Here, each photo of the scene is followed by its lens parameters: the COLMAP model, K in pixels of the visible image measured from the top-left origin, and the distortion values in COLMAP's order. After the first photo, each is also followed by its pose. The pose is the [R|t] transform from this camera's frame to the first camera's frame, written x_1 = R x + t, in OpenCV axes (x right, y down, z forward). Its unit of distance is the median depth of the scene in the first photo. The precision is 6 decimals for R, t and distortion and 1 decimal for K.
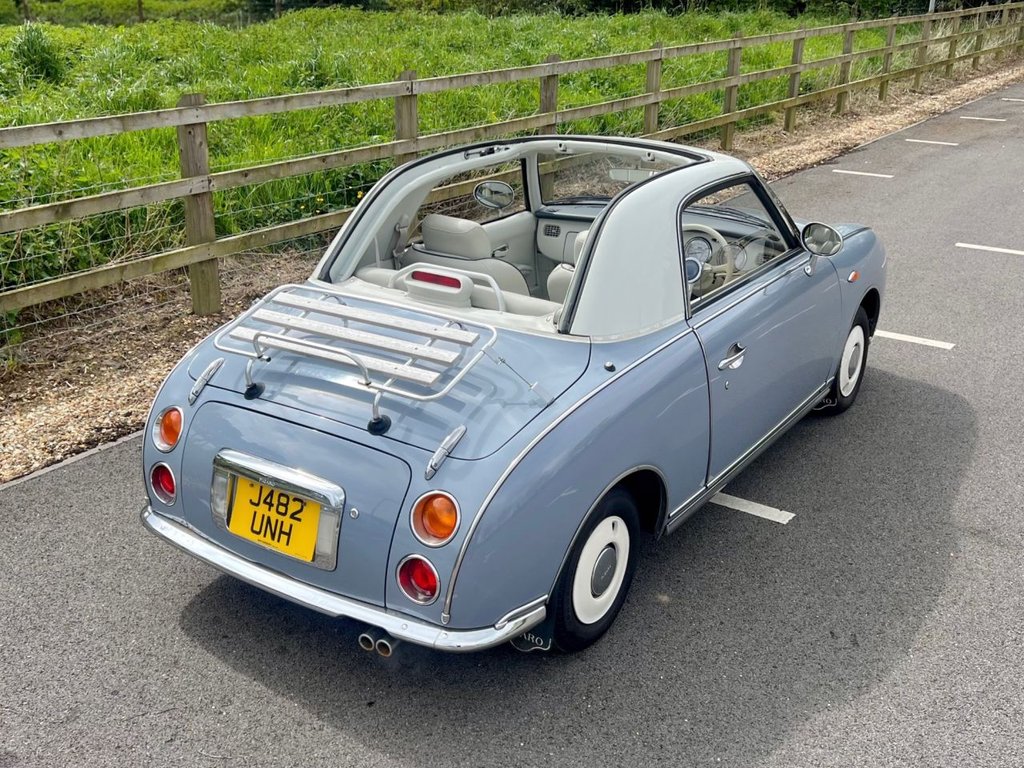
lens RADIAL K [[1131.2, 0, 523.3], [0, 1131.2, 383.8], [0, 0, 1]] dist [0.087579, -0.015543]
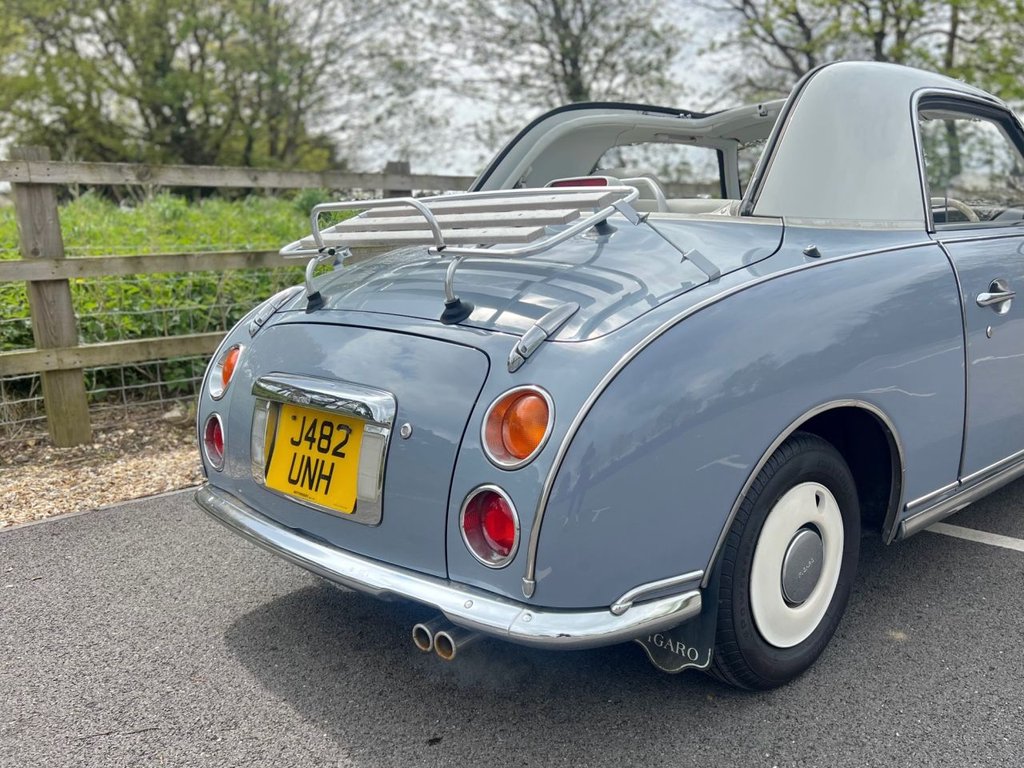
lens RADIAL K [[955.9, 0, 591.3], [0, 955.9, 444.1], [0, 0, 1]] dist [0.060304, -0.114080]
pose [[0.984280, 0.006642, -0.176491, 0.050826], [-0.030101, 0.990981, -0.130576, 0.180917], [0.174032, 0.133836, 0.975603, 0.455470]]
